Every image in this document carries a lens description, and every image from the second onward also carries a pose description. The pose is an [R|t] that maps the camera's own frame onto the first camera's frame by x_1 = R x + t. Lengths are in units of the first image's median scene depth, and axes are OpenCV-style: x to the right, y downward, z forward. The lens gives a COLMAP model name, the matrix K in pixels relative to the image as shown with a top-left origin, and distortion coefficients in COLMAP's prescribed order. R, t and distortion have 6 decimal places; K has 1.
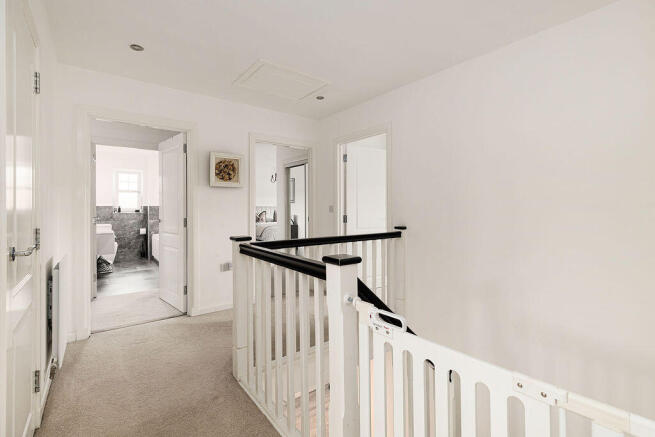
lens RADIAL K [[294.7, 0, 326.3], [0, 294.7, 215.8], [0, 0, 1]] dist [0.012407, -0.000036]
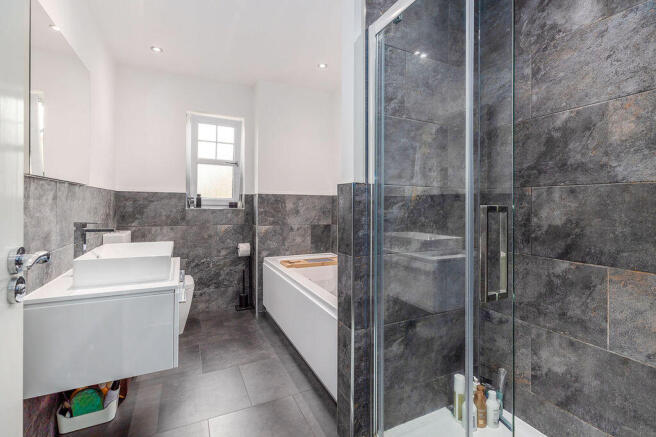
lens RADIAL K [[295.1, 0, 328.9], [0, 295.1, 217.3], [0, 0, 1]] dist [0.012407, -0.000036]
pose [[0.975487, 0.009822, -0.219838, -0.393813], [-0.008194, 0.999932, 0.008316, -0.002041], [0.219904, -0.006311, 0.975501, 0.587510]]
